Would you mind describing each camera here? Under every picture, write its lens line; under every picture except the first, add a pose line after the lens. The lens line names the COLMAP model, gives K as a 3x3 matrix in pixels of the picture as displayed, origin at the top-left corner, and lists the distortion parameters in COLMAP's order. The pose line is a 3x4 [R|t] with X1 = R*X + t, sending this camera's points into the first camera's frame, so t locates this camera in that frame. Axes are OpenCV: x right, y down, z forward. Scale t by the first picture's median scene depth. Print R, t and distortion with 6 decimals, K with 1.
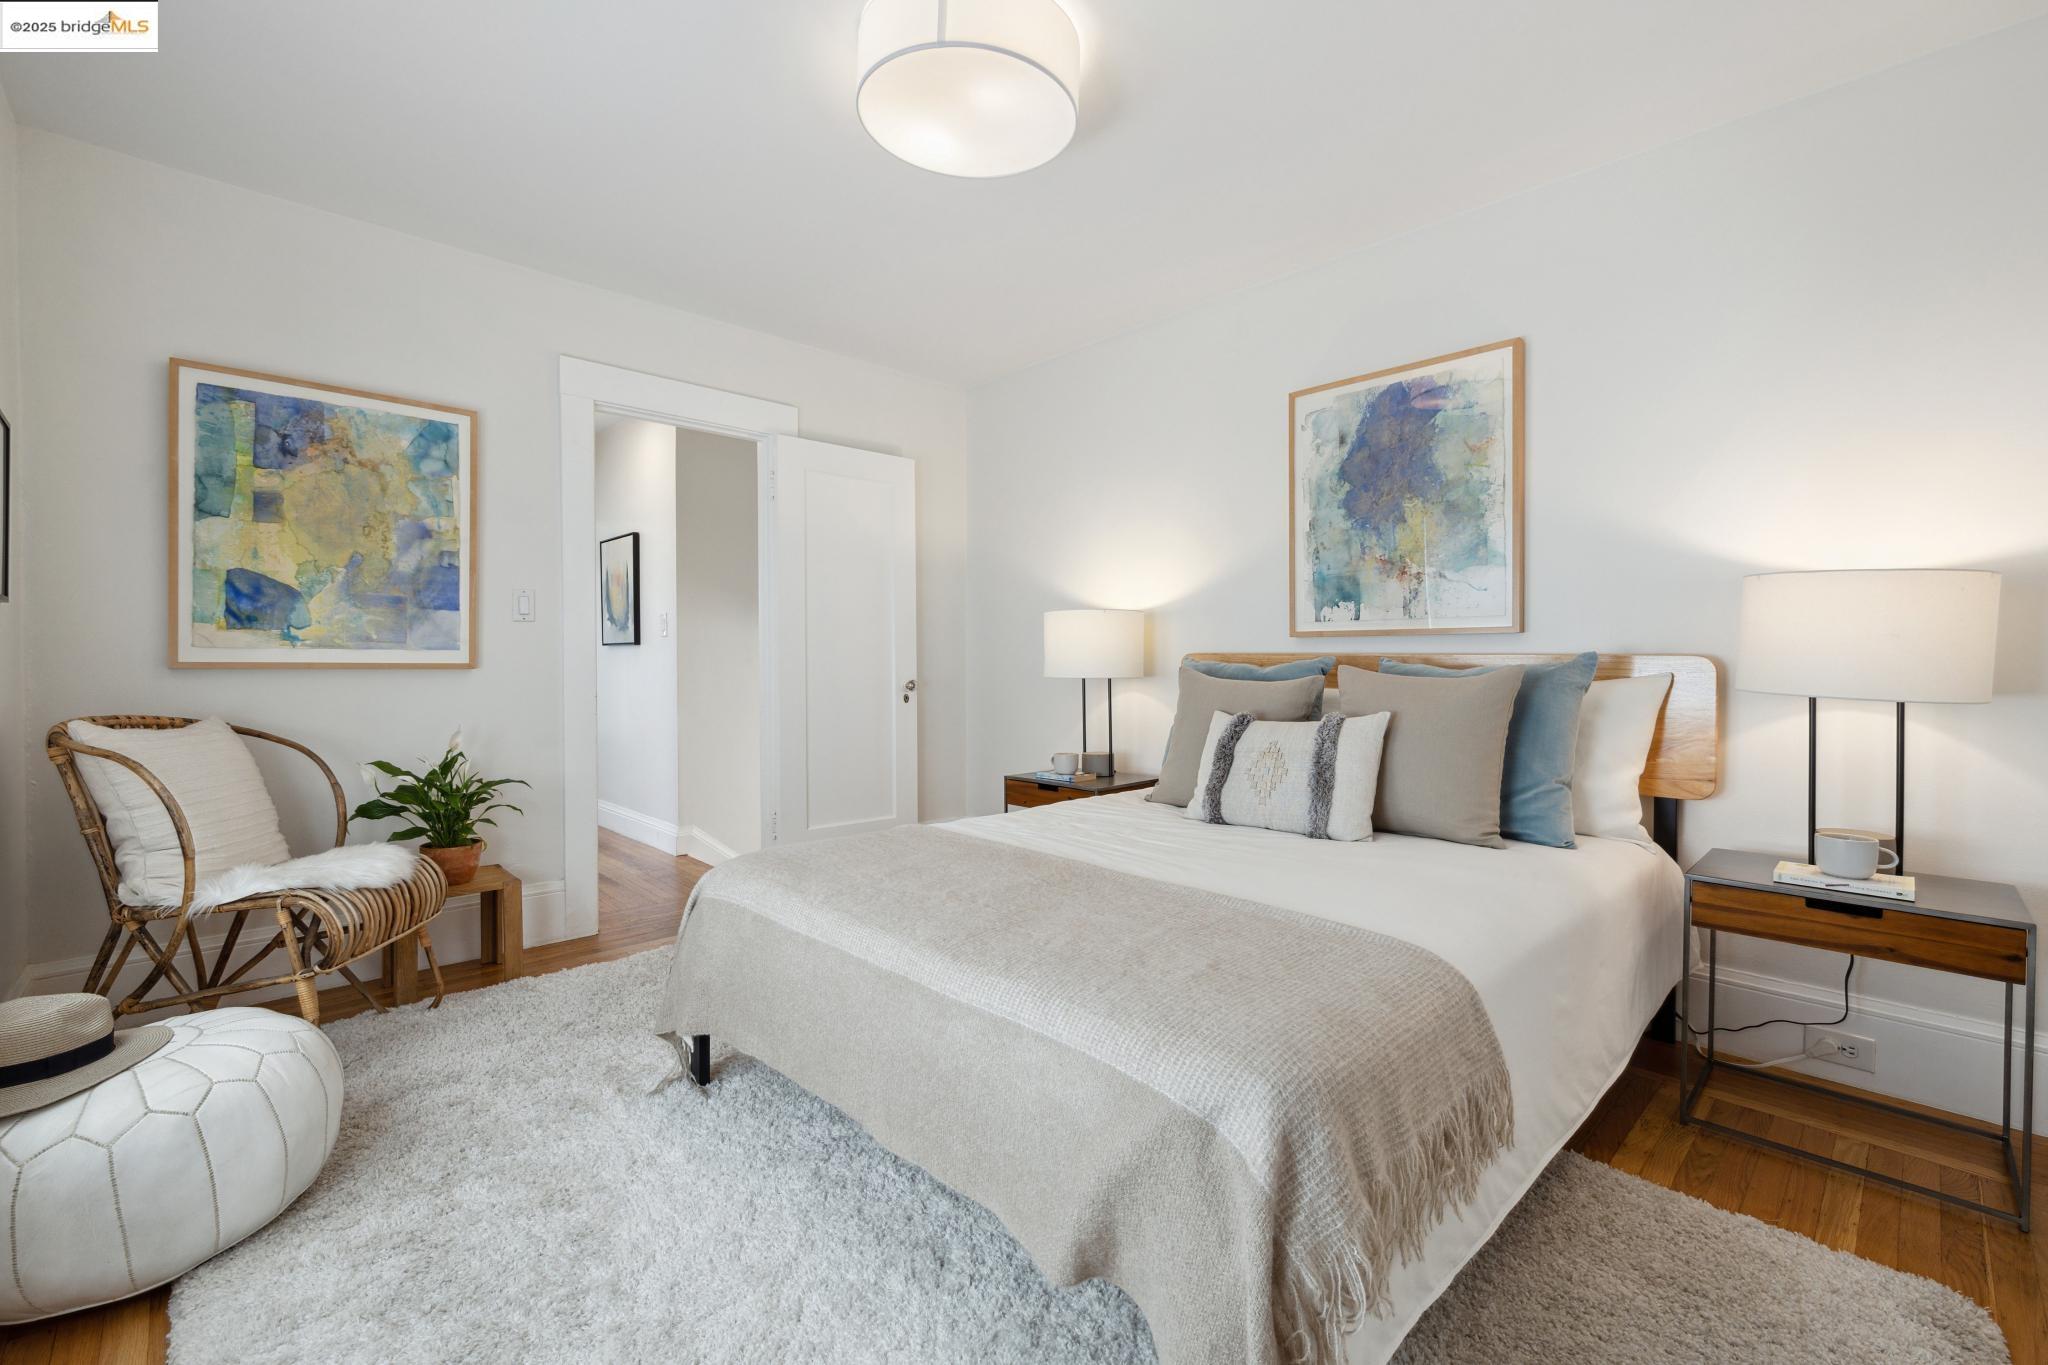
lens RADIAL K [[873.5, 0, 1017.2], [0, 873.5, 658.0], [0, 0, 1]] dist [-0.000158, 0.000011]
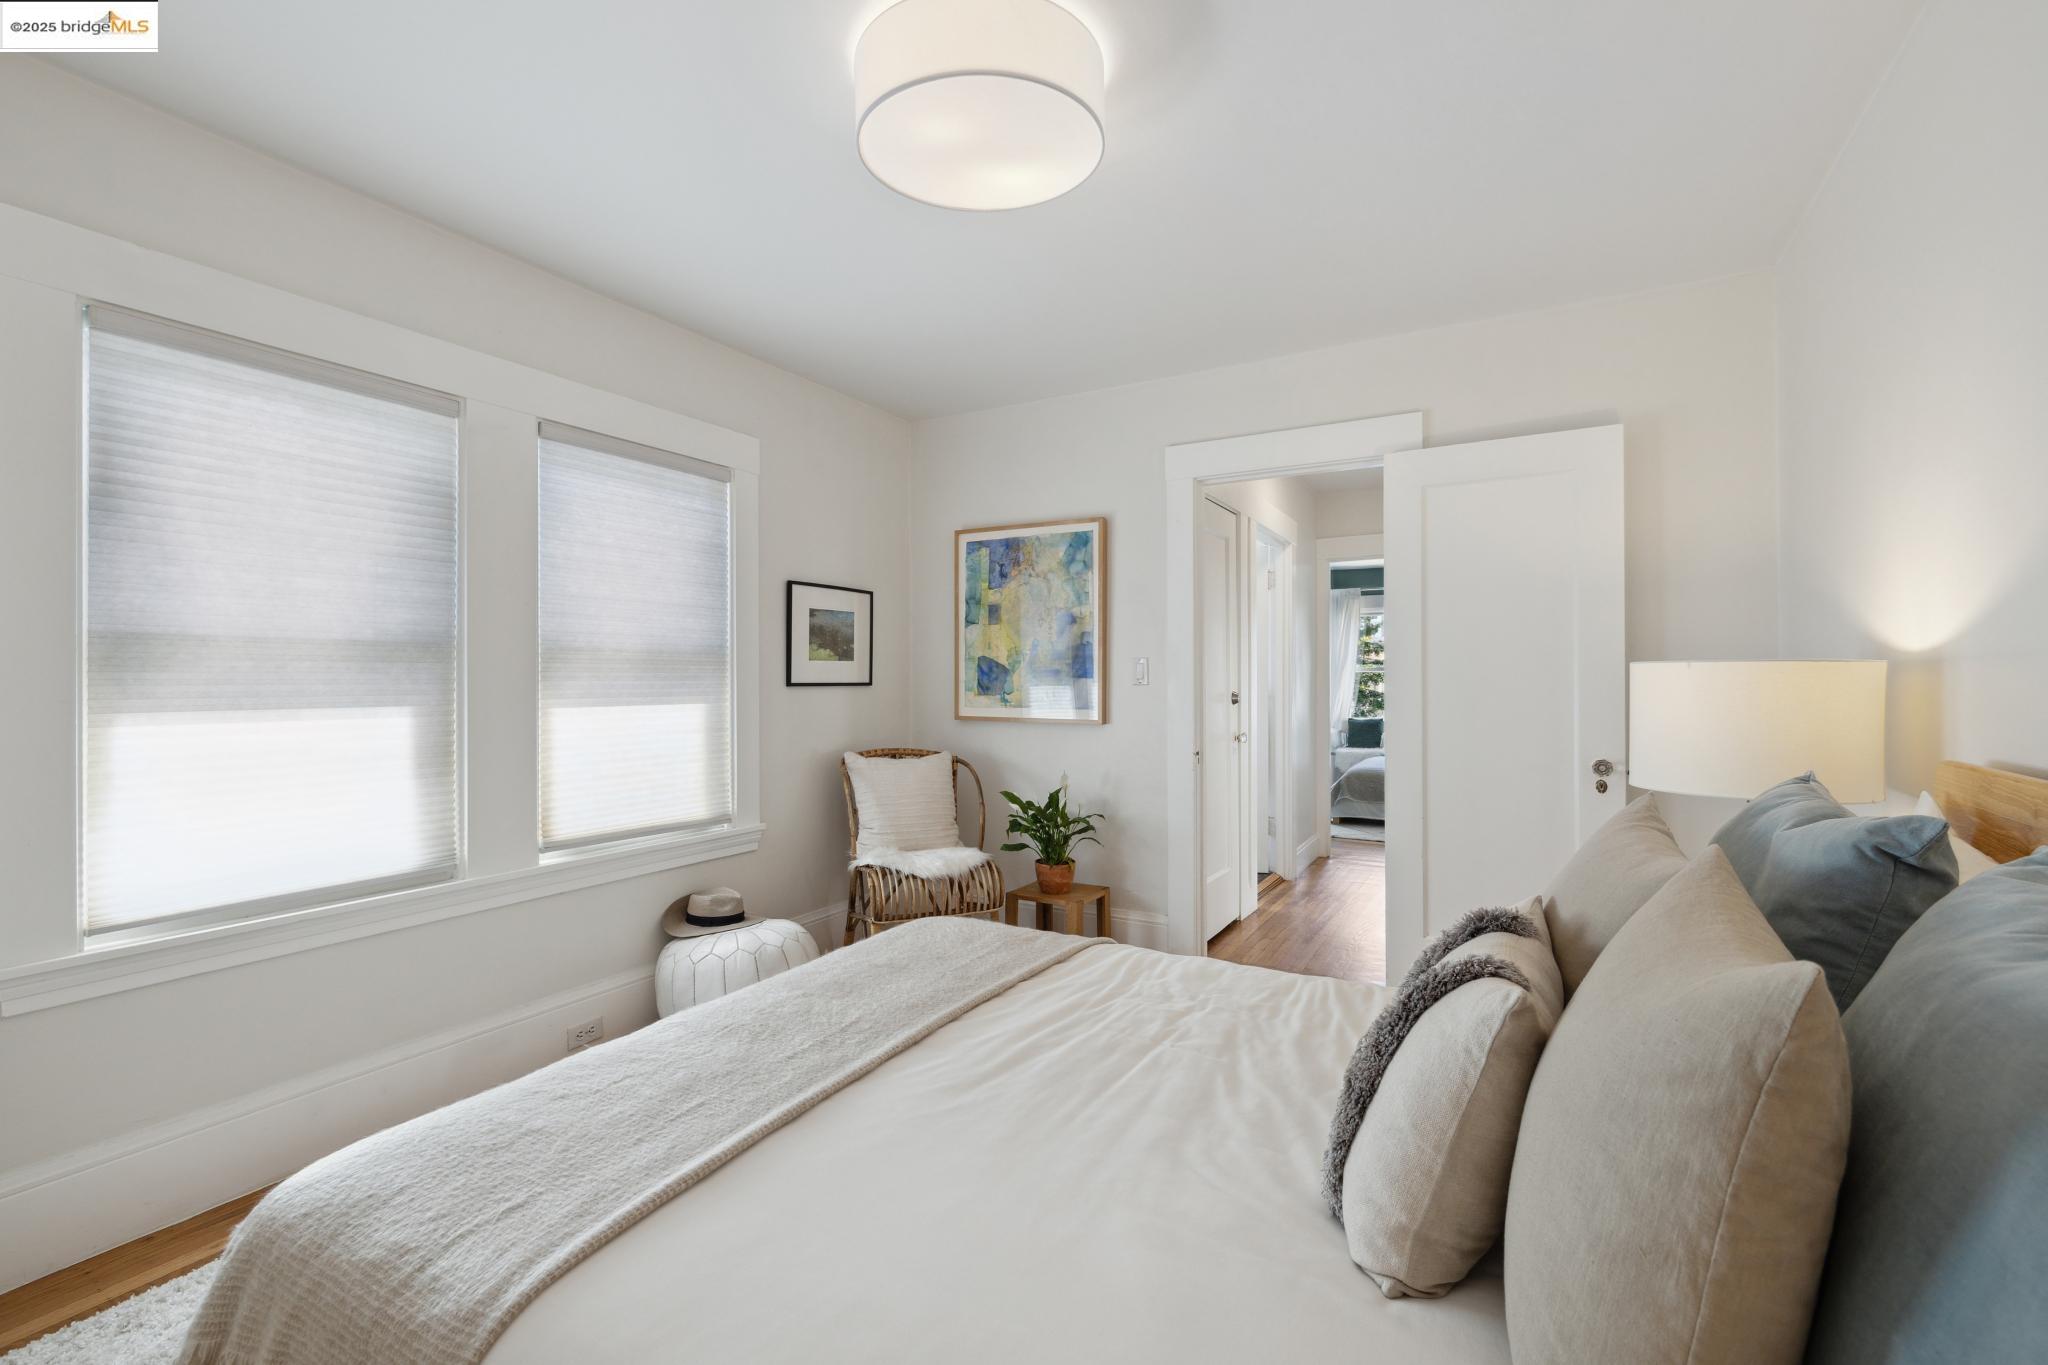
lens RADIAL K [[873.5, 0, 1017.2], [0, 873.5, 658.0], [0, 0, 1]] dist [-0.000158, 0.000011]
pose [[0.290554, -0.029089, -0.956416, 0.595388], [0.002866, 0.999560, -0.029531, -0.051902], [0.956854, 0.005839, 0.290510, 0.594748]]
